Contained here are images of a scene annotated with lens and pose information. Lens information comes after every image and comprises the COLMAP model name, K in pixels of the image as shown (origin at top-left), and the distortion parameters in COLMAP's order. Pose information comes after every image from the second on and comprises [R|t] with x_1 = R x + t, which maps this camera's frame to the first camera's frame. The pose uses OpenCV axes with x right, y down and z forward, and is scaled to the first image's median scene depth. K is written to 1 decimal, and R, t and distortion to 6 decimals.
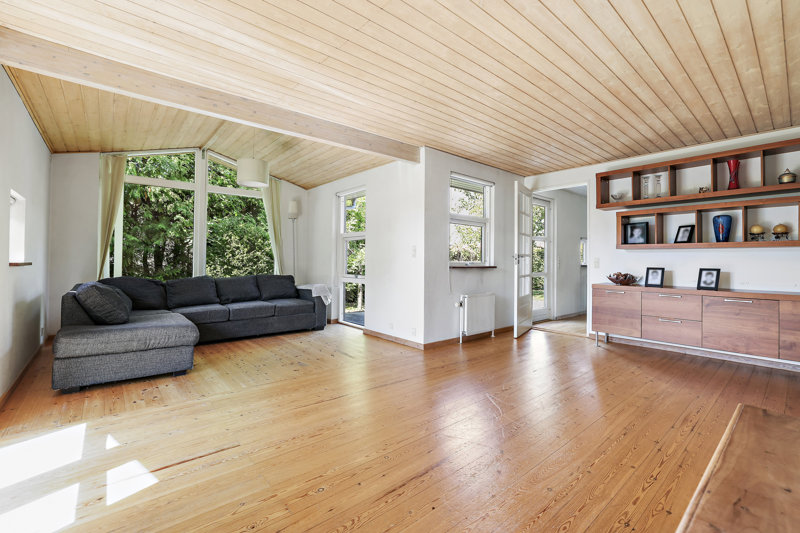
lens RADIAL K [[347.8, 0, 391.6], [0, 347.8, 259.2], [0, 0, 1]] dist [-0.033301, 0.000156]
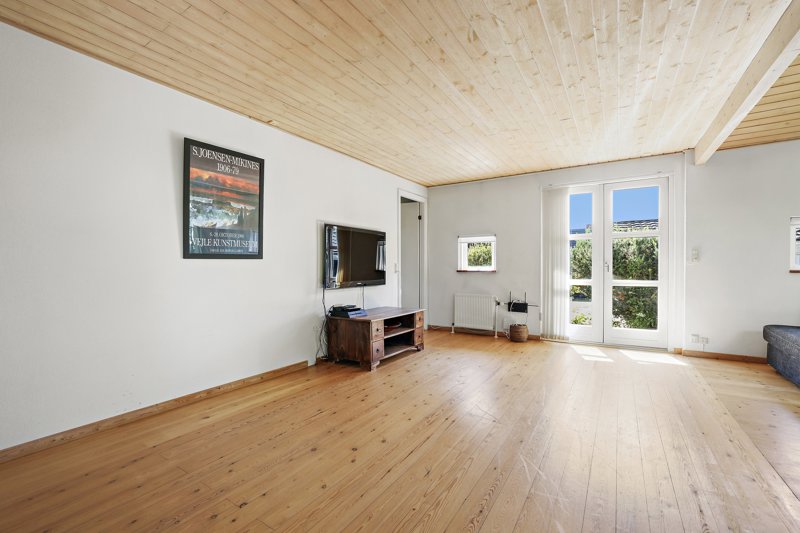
lens RADIAL K [[344.7, 0, 391.1], [0, 344.7, 266.9], [0, 0, 1]] dist [-0.025819, 0.000478]
pose [[-0.958232, -0.006364, -0.285922, 0.776819], [-0.003602, 0.999942, -0.010182, 0.013486], [0.285970, -0.008726, -0.958199, 1.708782]]
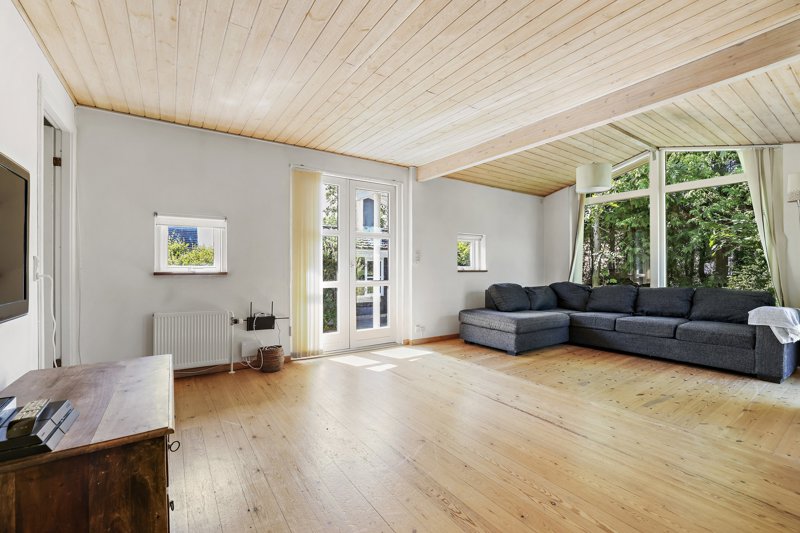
lens RADIAL K [[344.7, 0, 391.1], [0, 344.7, 266.9], [0, 0, 1]] dist [-0.025819, 0.000478]
pose [[-0.108362, -0.011255, -0.994048, 0.860714], [0.005853, 0.999911, -0.011959, 0.011223], [0.994094, -0.007114, -0.108286, 0.766777]]
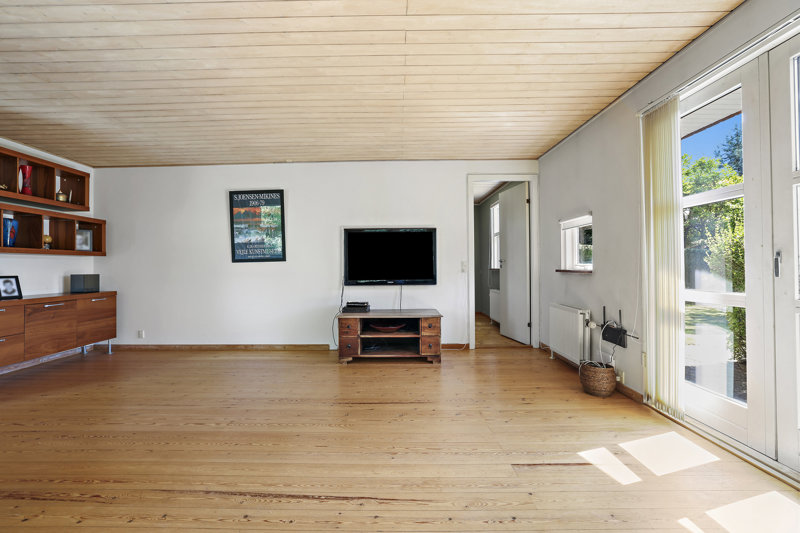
lens RADIAL K [[335.6, 0, 393.6], [0, 335.6, 262.0], [0, 0, 1]] dist [-0.024440, -0.000106]
pose [[-0.768485, 0.008537, 0.639811, -0.549492], [-0.001860, 0.999877, -0.015575, 0.003146], [-0.639865, -0.013159, -0.768375, 1.345847]]
